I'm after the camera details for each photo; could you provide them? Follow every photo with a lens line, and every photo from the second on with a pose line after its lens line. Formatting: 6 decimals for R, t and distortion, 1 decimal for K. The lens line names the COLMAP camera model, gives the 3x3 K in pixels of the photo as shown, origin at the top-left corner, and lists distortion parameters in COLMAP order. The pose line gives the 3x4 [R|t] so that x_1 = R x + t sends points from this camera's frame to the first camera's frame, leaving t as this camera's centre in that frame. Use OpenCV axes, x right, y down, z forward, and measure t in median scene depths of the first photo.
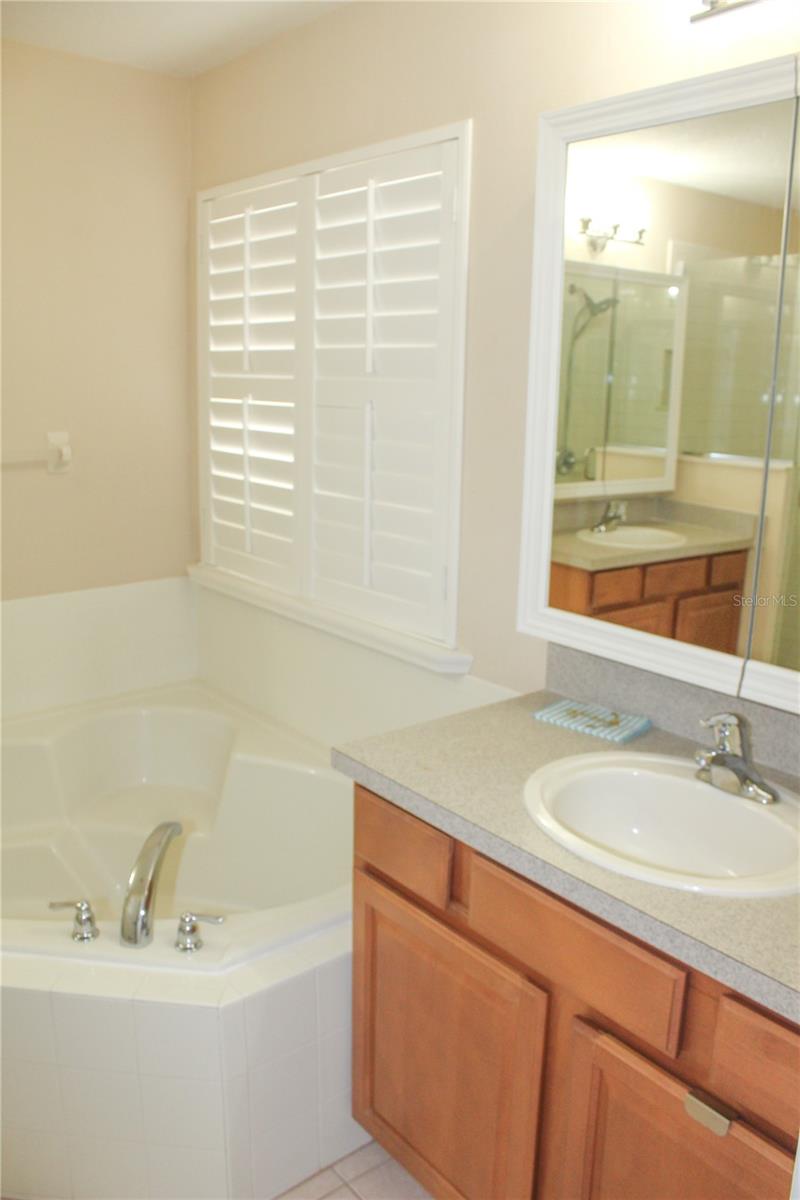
lens RADIAL K [[1001.6, 0, 400.0], [0, 1001.6, 600.0], [0, 0, 1]] dist [-0.166613, 0.144537]
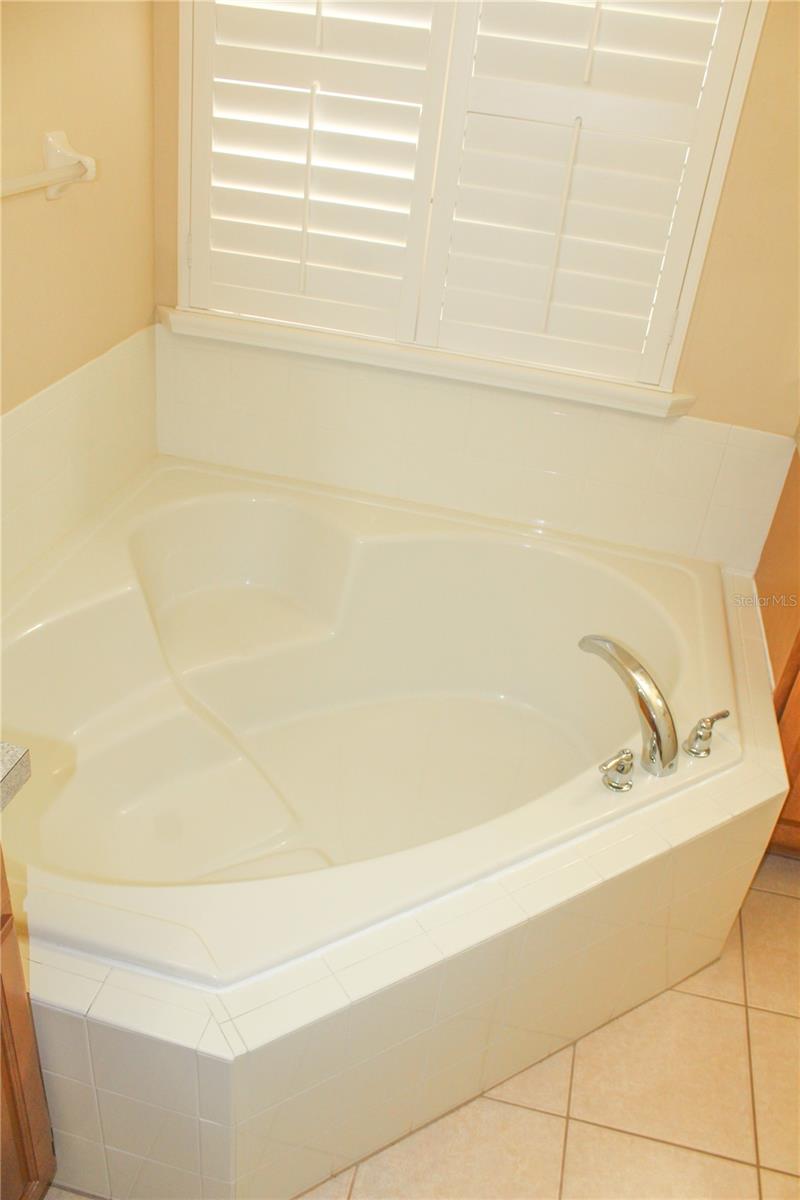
lens RADIAL K [[1001.6, 0, 400.0], [0, 1001.6, 600.0], [0, 0, 1]] dist [-0.166613, 0.144537]
pose [[0.770049, -0.267590, 0.579156, -0.830455], [0.046914, 0.929081, 0.366890, -0.140022], [-0.636258, -0.255353, 0.727991, 0.426534]]
